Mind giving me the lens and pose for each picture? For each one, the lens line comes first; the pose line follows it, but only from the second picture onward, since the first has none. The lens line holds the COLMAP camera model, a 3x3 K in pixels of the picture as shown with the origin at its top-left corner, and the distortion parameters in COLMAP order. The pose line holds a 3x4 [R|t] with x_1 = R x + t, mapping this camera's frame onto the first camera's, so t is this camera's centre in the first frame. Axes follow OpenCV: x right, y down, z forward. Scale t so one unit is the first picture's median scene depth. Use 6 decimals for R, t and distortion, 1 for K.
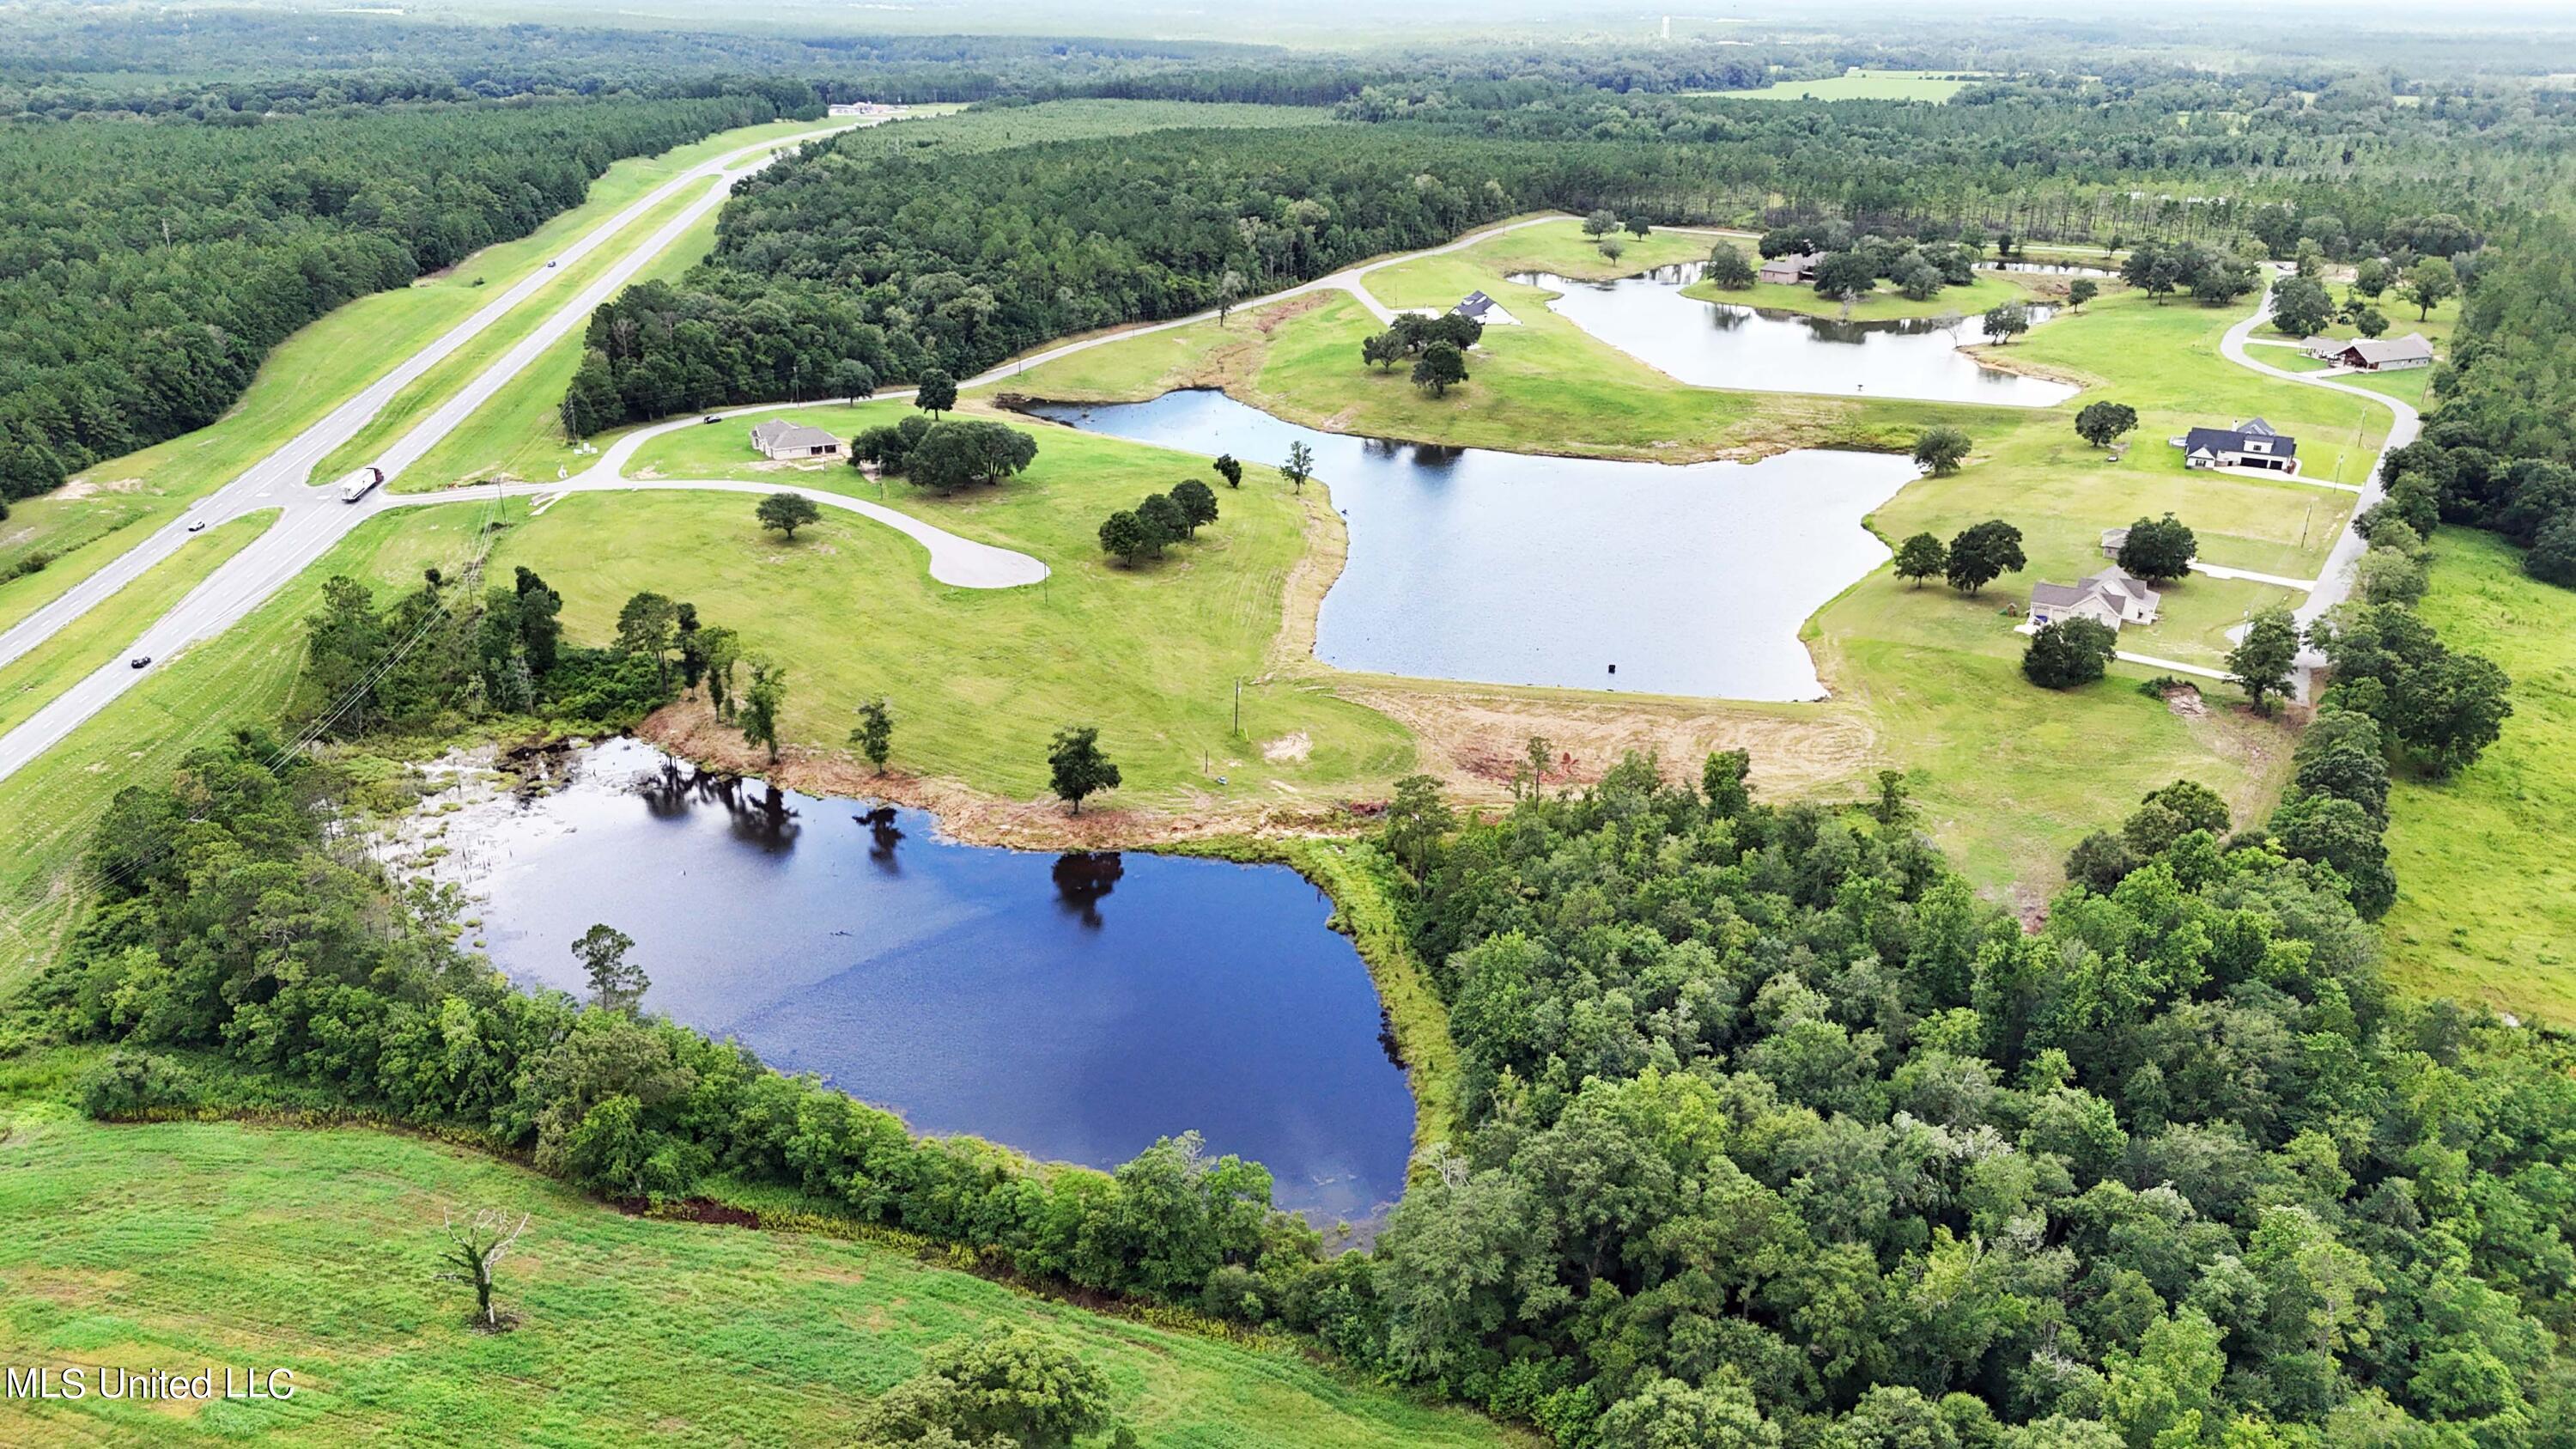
lens RADIAL K [[1893.4, 0, 1288.0], [0, 1893.4, 724.5], [0, 0, 1]] dist [0.067116, -0.066217]
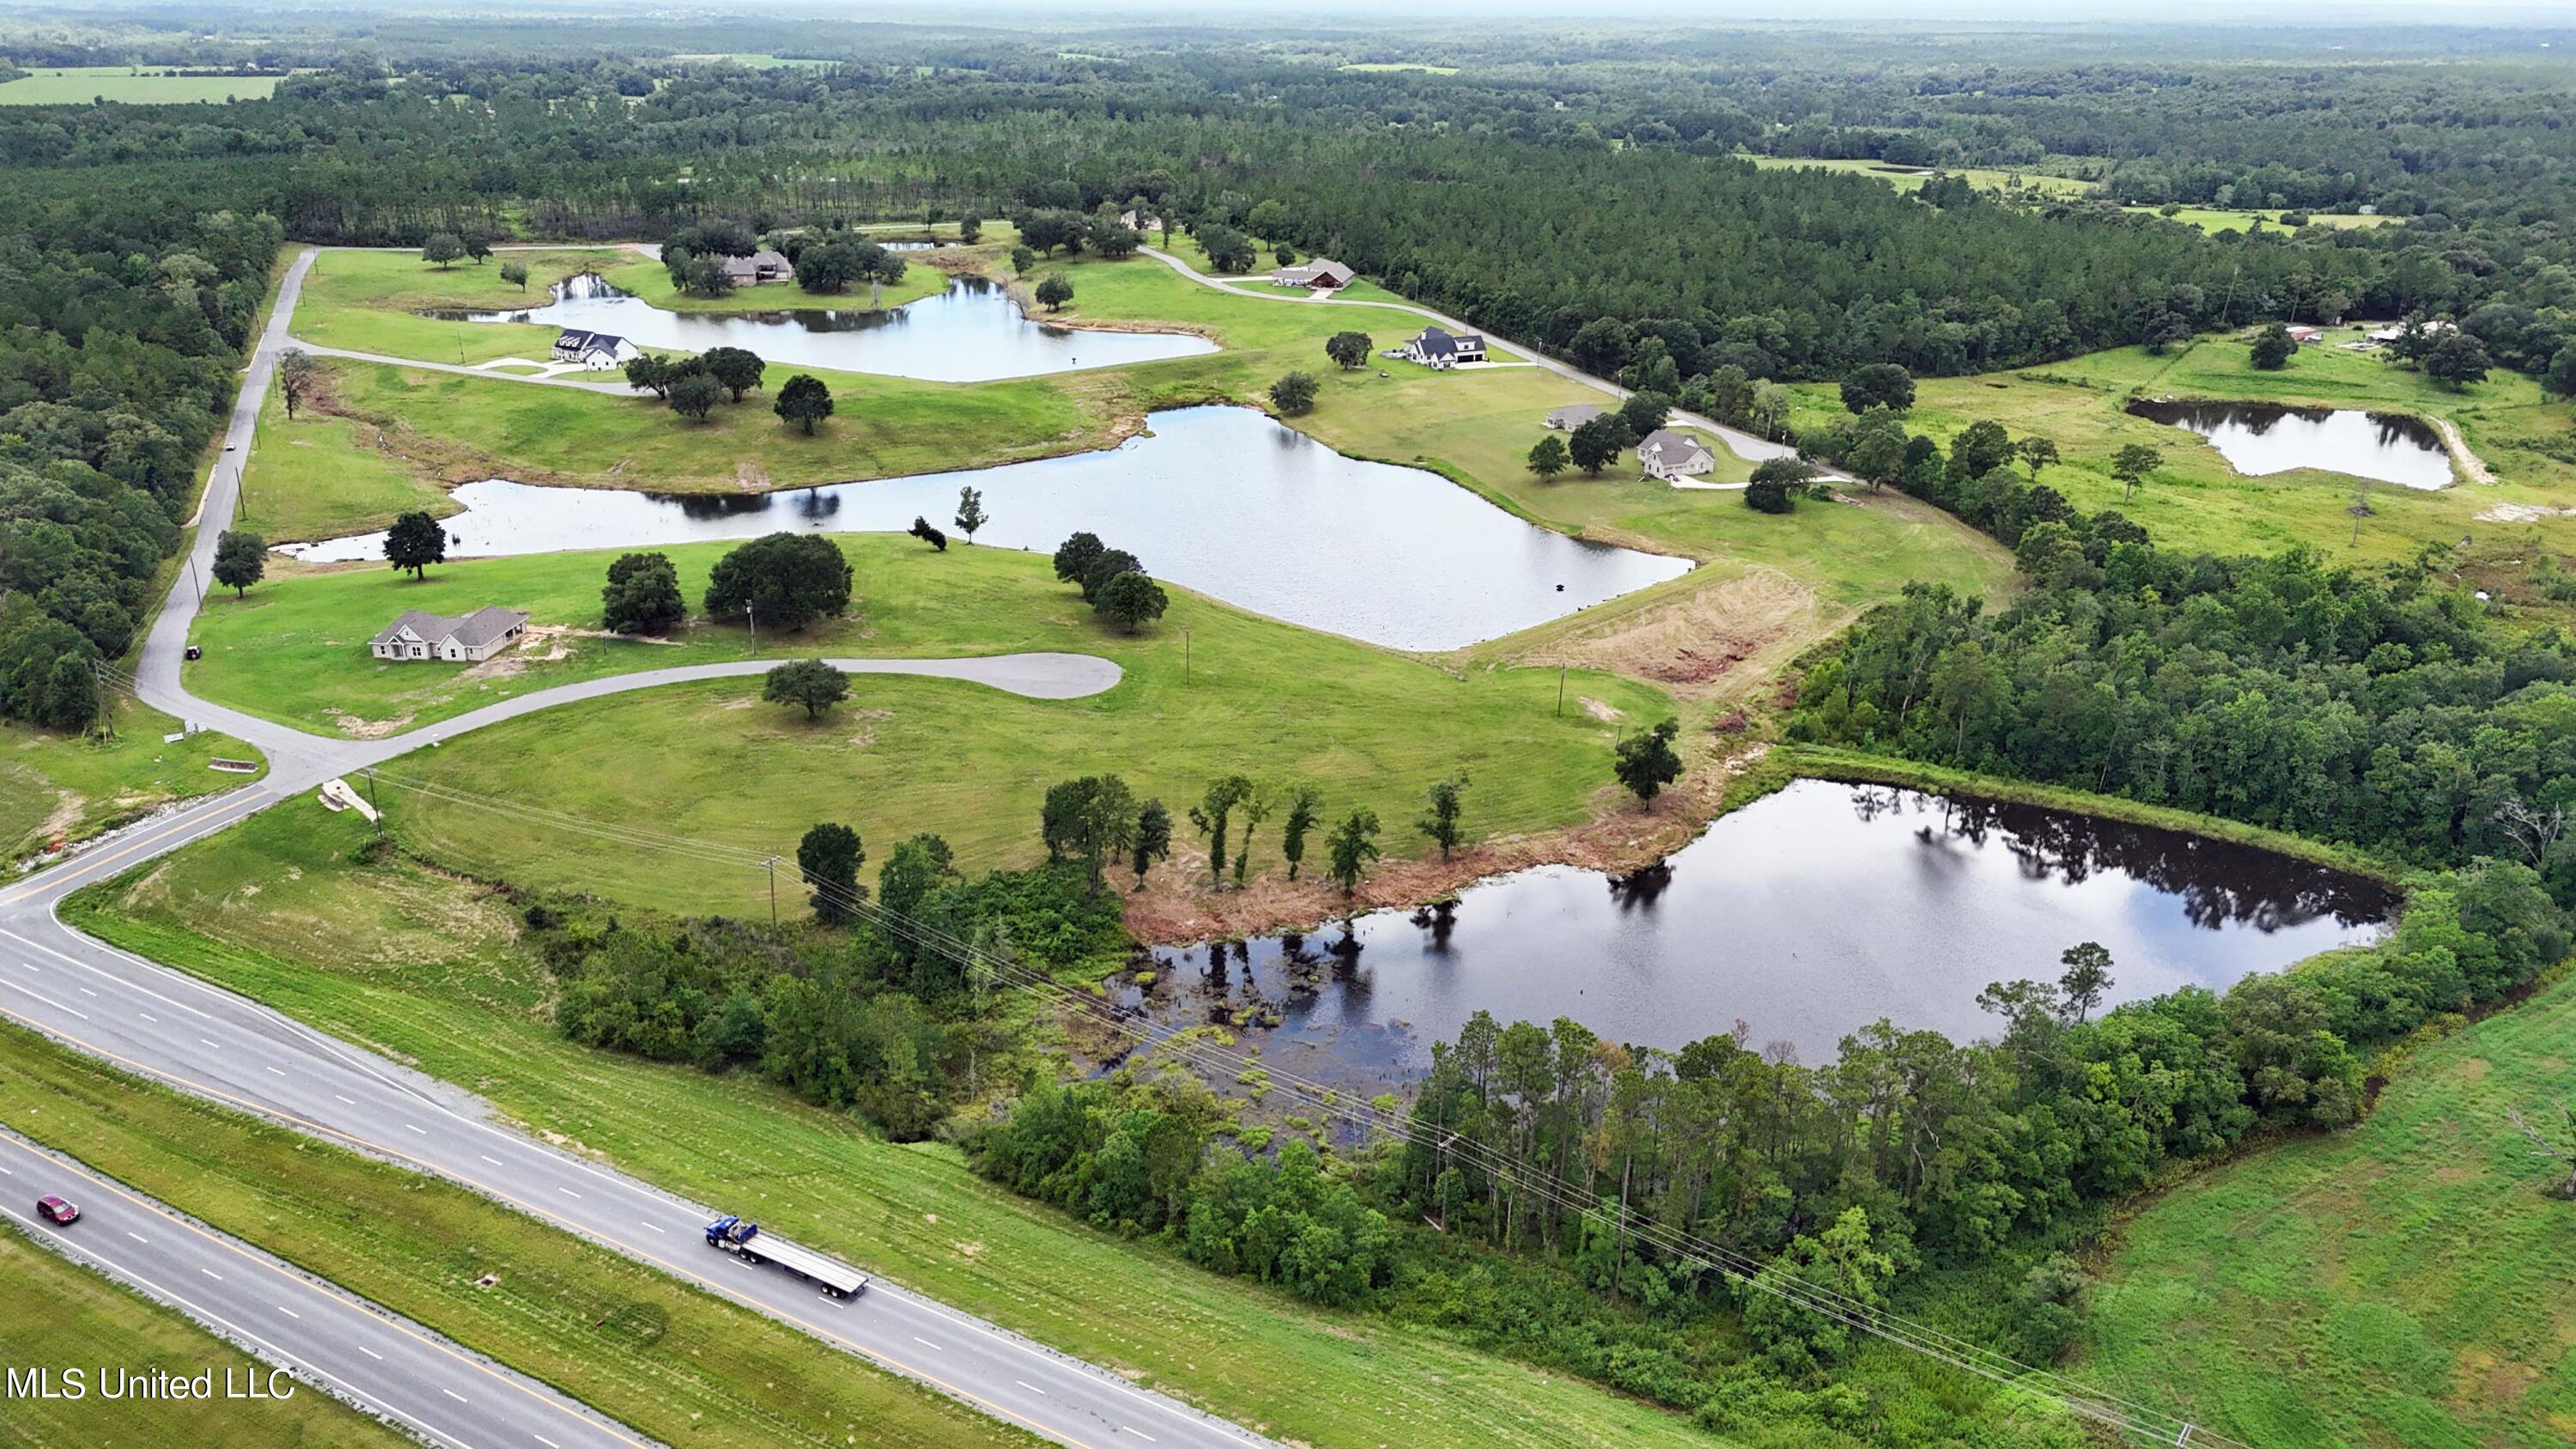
lens RADIAL K [[1893.4, 0, 1288.0], [0, 1893.4, 724.5], [0, 0, 1]] dist [0.067116, -0.066217]
pose [[0.581620, -0.299078, 0.756486, -0.517149], [0.293937, 0.944395, 0.147376, -0.107002], [-0.758498, 0.136642, 0.637189, 0.256231]]
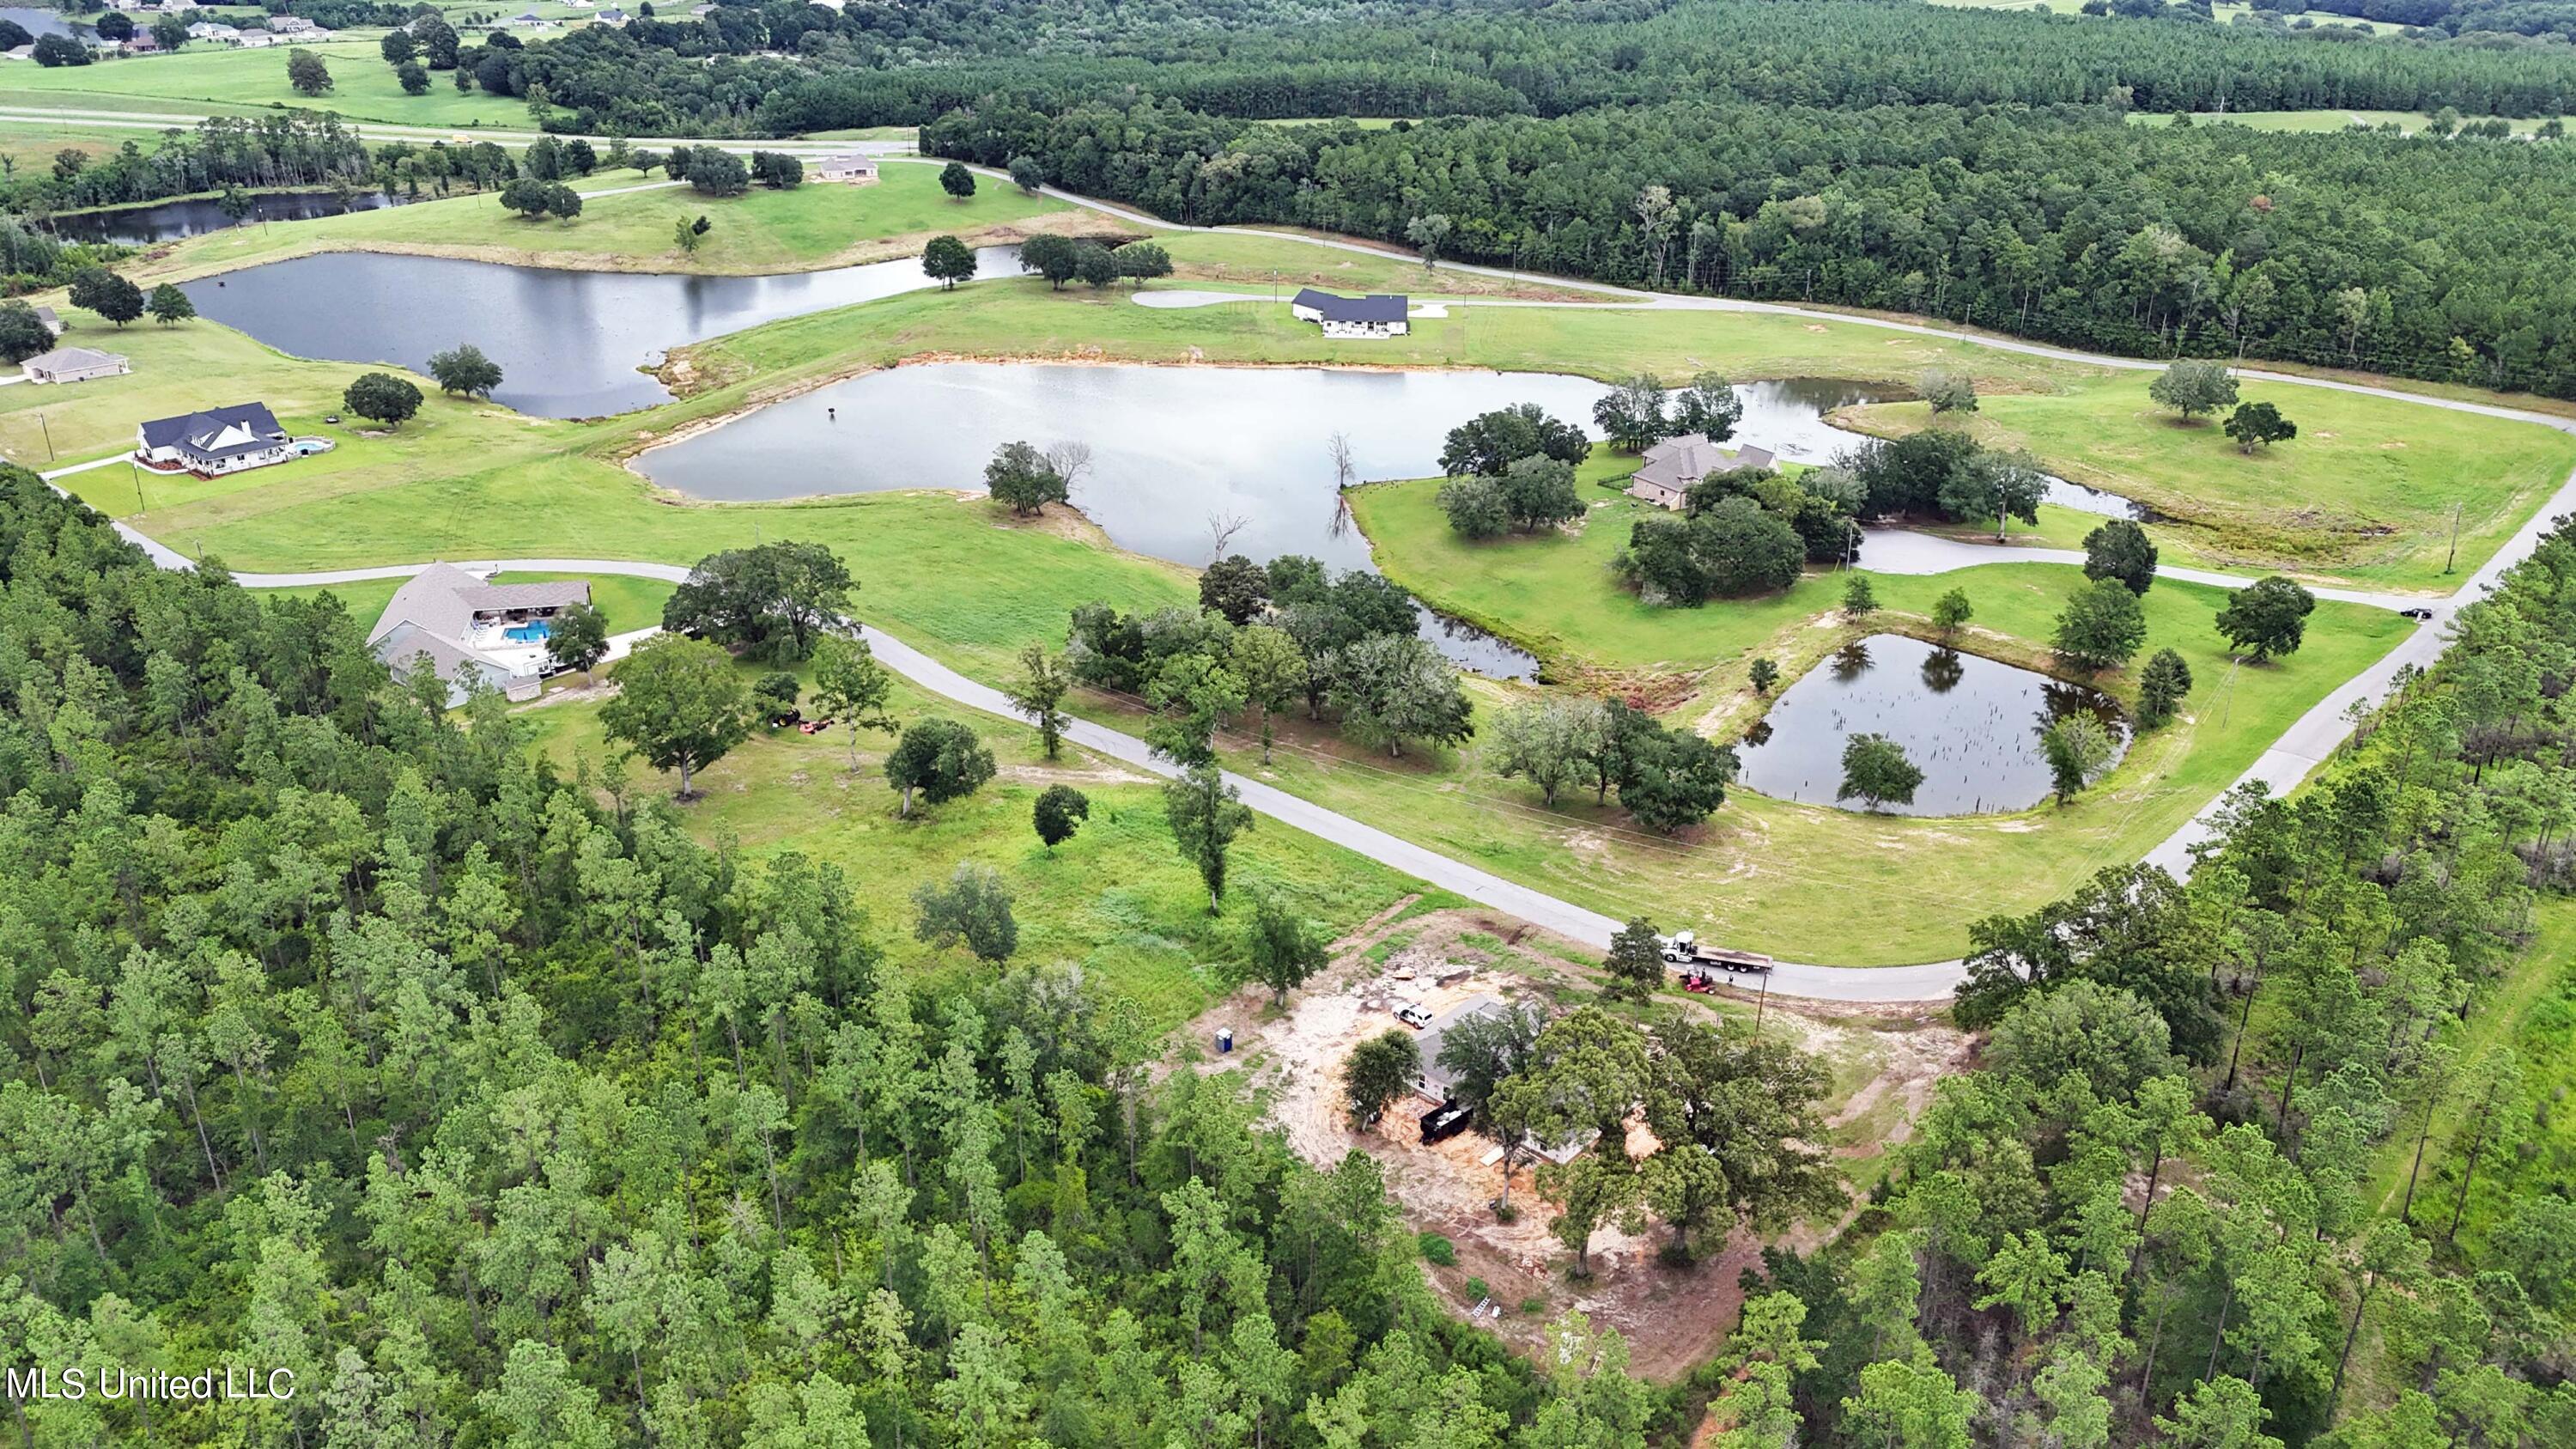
lens RADIAL K [[1893.4, 0, 1288.0], [0, 1893.4, 724.5], [0, 0, 1]] dist [0.067116, -0.066217]
pose [[-0.190659, 0.392710, -0.899682, 1.005520], [-0.370405, 0.819967, 0.436410, -0.478762], [0.909093, 0.416452, -0.010872, 1.255914]]
